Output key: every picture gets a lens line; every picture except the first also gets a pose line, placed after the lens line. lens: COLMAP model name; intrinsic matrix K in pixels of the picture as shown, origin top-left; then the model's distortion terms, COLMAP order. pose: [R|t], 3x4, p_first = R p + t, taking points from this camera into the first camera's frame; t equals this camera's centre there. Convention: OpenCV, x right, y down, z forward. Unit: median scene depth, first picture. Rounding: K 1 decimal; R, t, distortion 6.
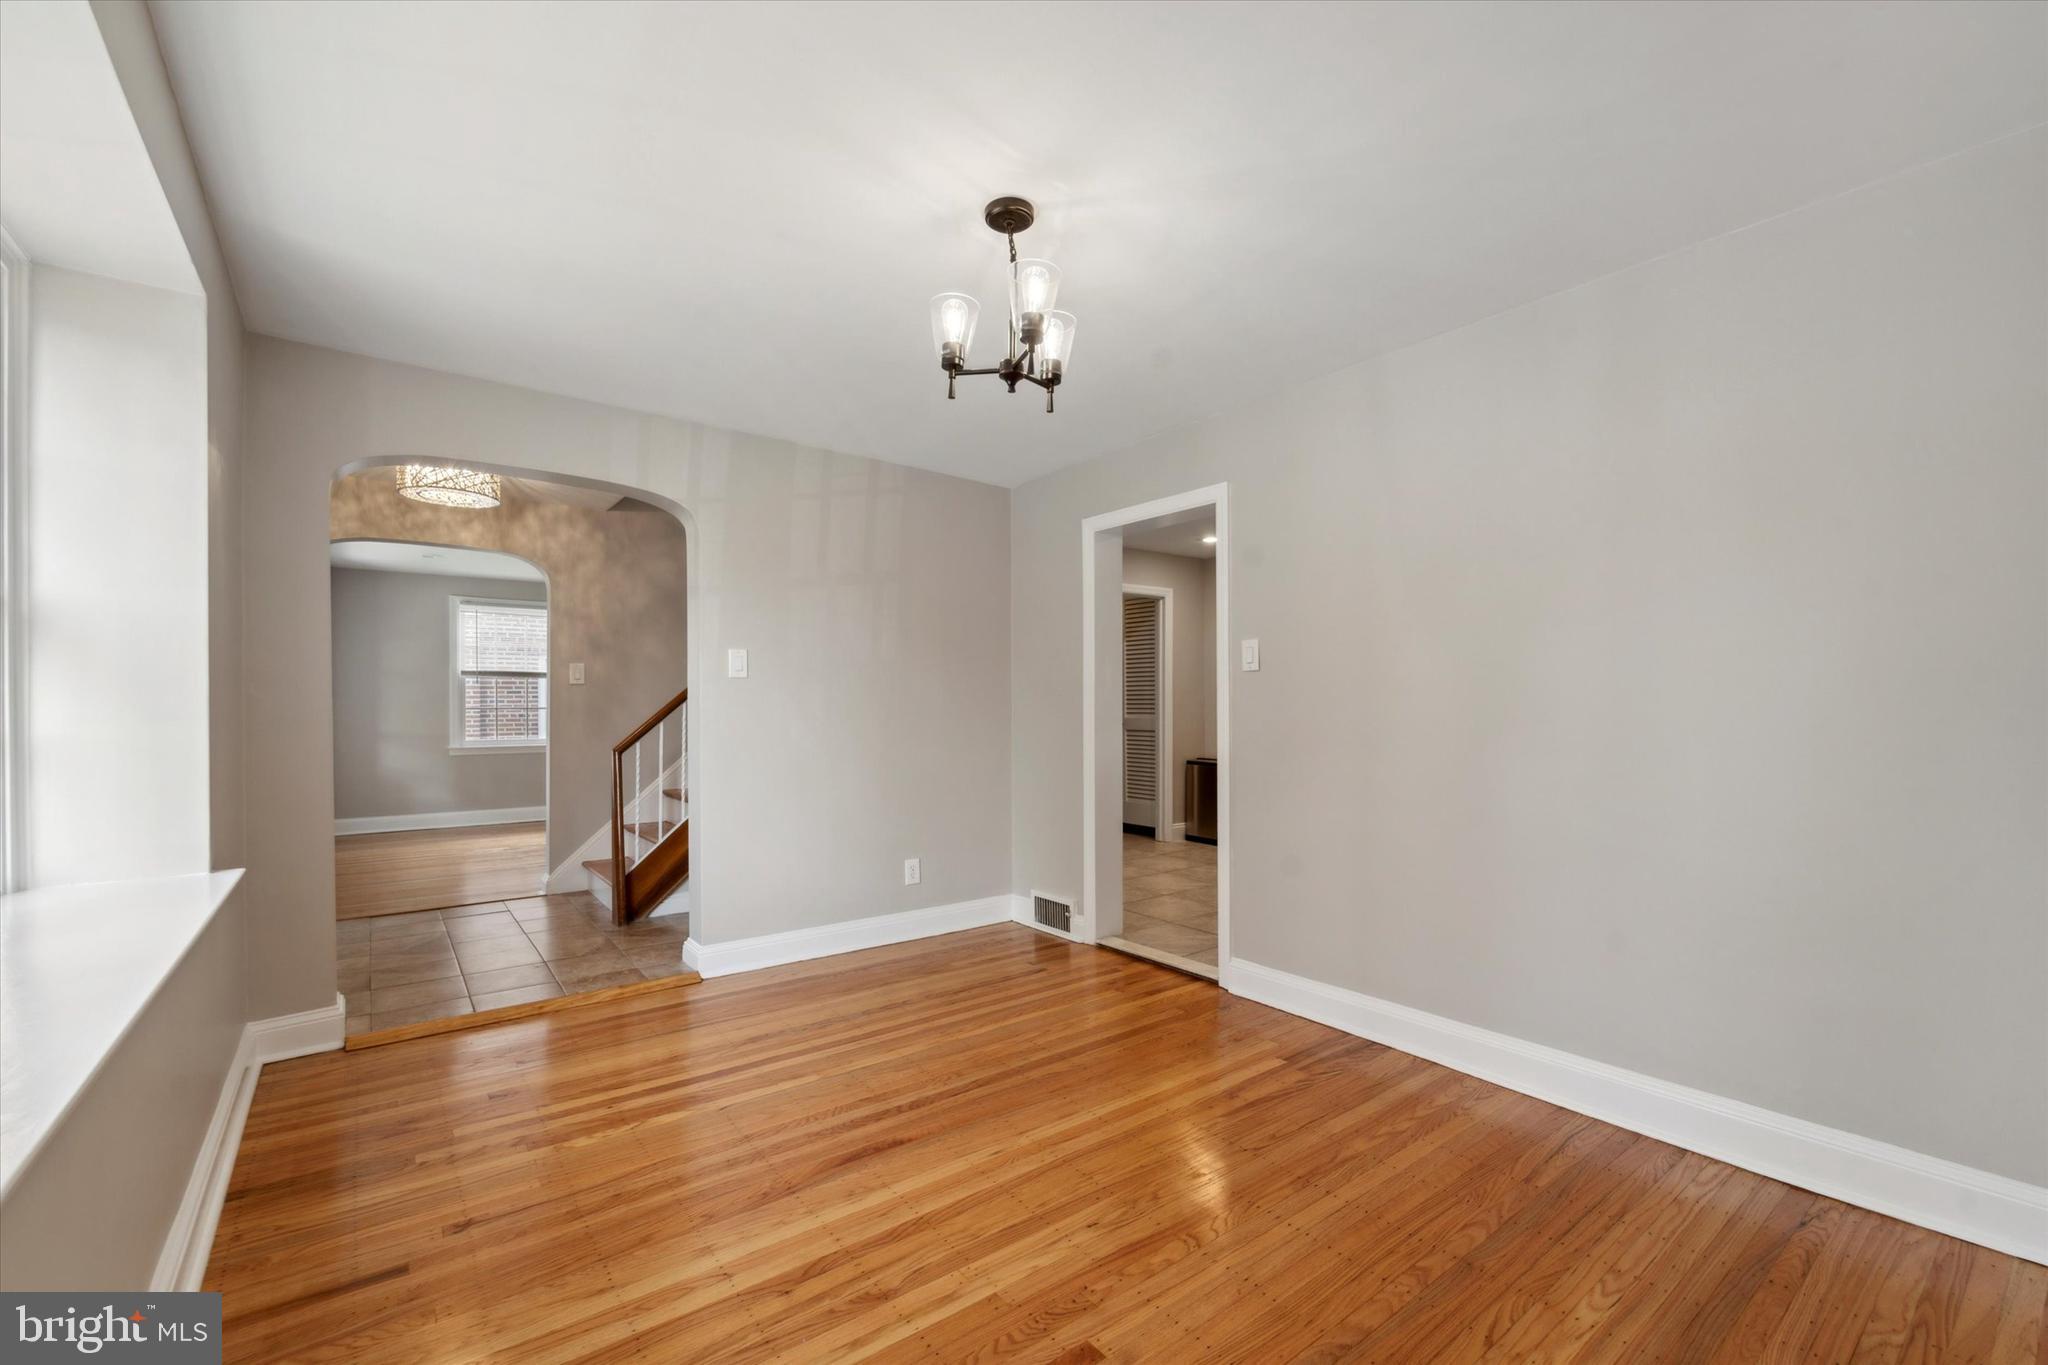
lens RADIAL K [[844.4, 0, 1029.3], [0, 844.4, 704.8], [0, 0, 1]] dist [-0.001946, -0.000514]
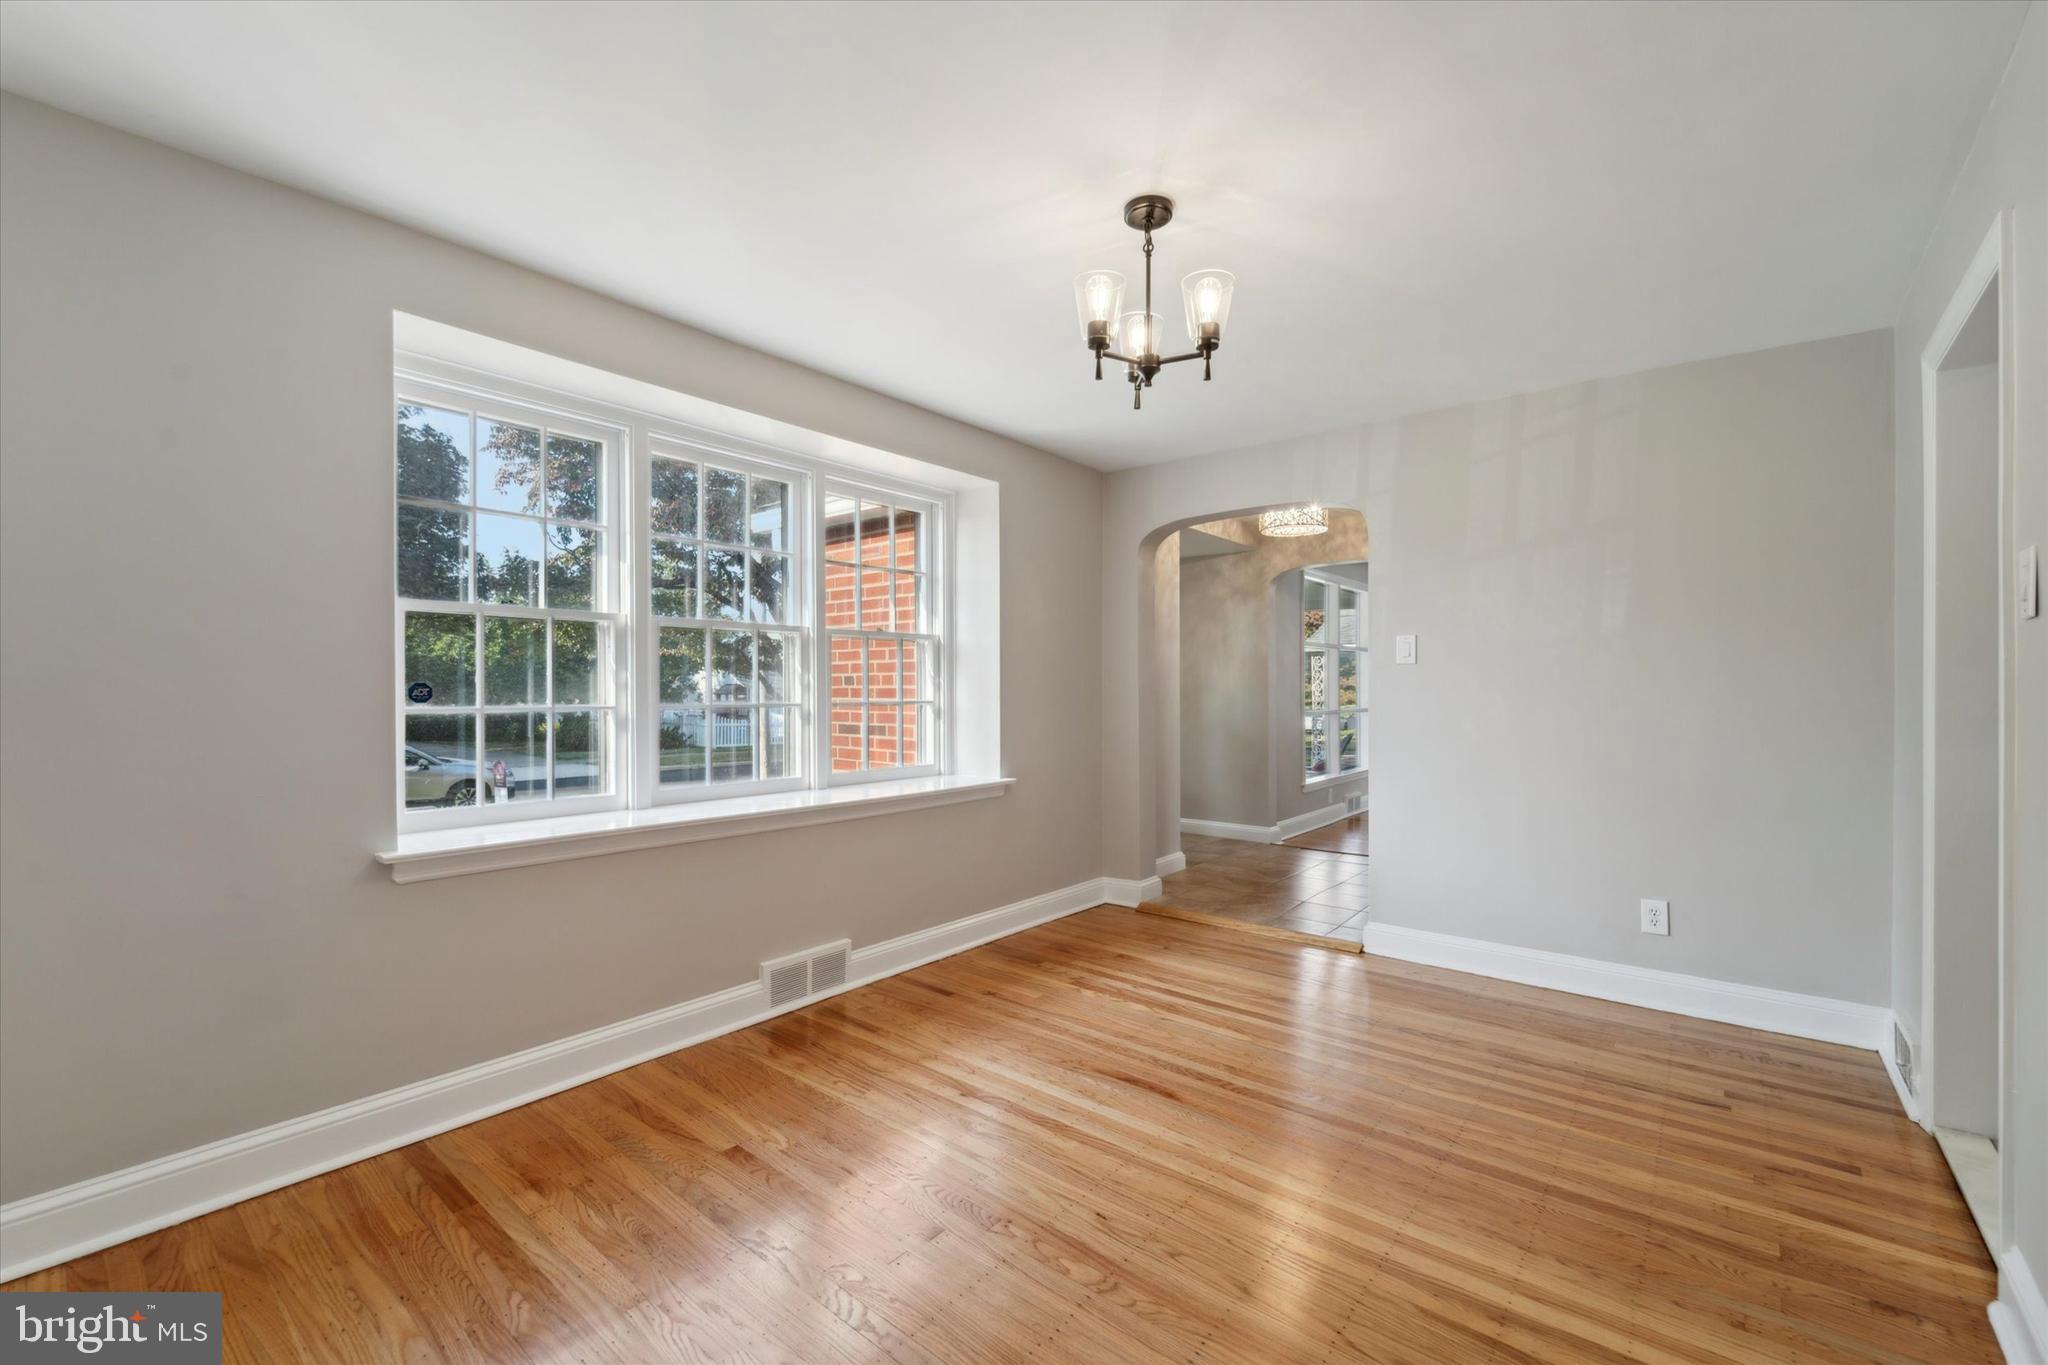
lens RADIAL K [[834.1, 0, 1032.6], [0, 834.1, 684.6], [0, 0, 1]] dist [-0.002798, -0.000561]
pose [[0.230978, -0.004536, -0.972948, 0.666869], [0.001191, 0.999990, -0.004379, -0.004204], [0.972958, -0.000147, 0.230981, 0.455443]]
